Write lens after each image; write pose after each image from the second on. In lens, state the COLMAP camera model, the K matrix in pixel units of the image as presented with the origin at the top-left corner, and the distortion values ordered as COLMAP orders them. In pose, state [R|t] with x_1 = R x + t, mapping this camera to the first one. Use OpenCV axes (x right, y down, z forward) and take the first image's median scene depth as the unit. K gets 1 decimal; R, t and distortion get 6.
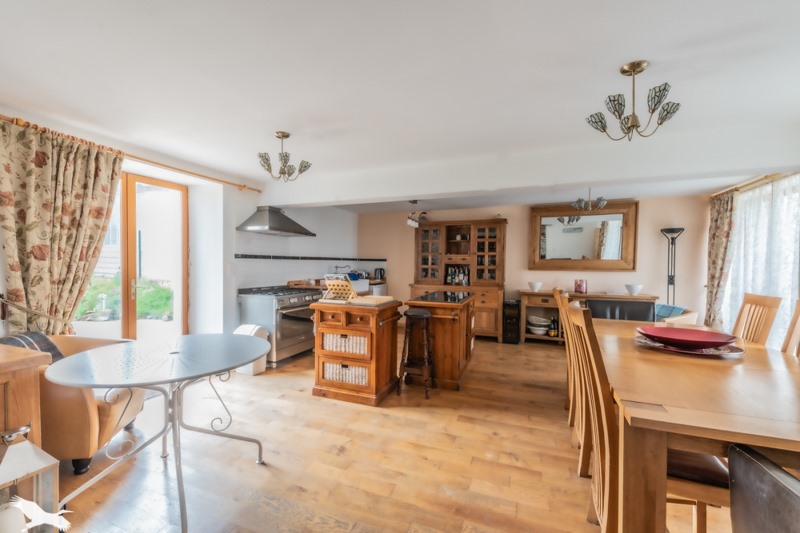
lens RADIAL K [[344.3, 0, 399.8], [0, 344.3, 269.2], [0, 0, 1]] dist [-0.000188, -0.000009]
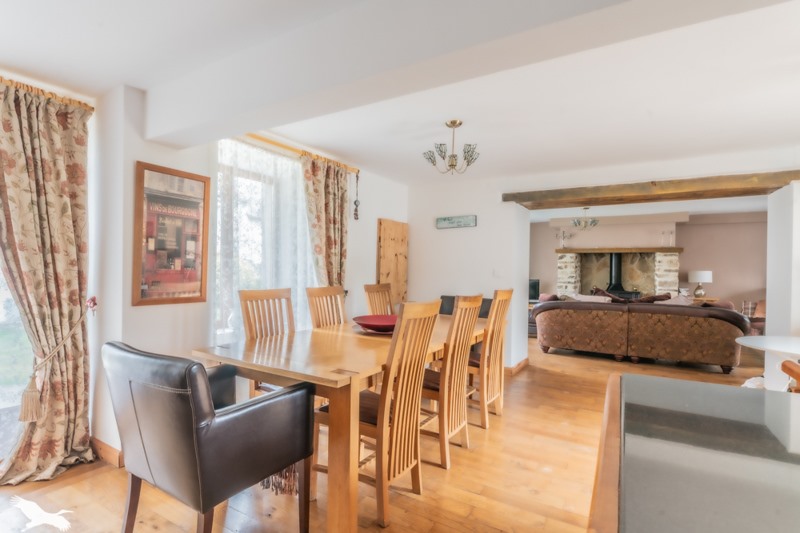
lens RADIAL K [[412.8, 0, 400.1], [0, 412.8, 269.5], [0, 0, 1]] dist [-0.000782, -0.000068]
pose [[-0.986556, -0.027035, 0.161173, 0.436893], [-0.025926, 0.999624, 0.008980, -0.007014], [-0.161355, 0.004681, -0.986885, 1.940128]]
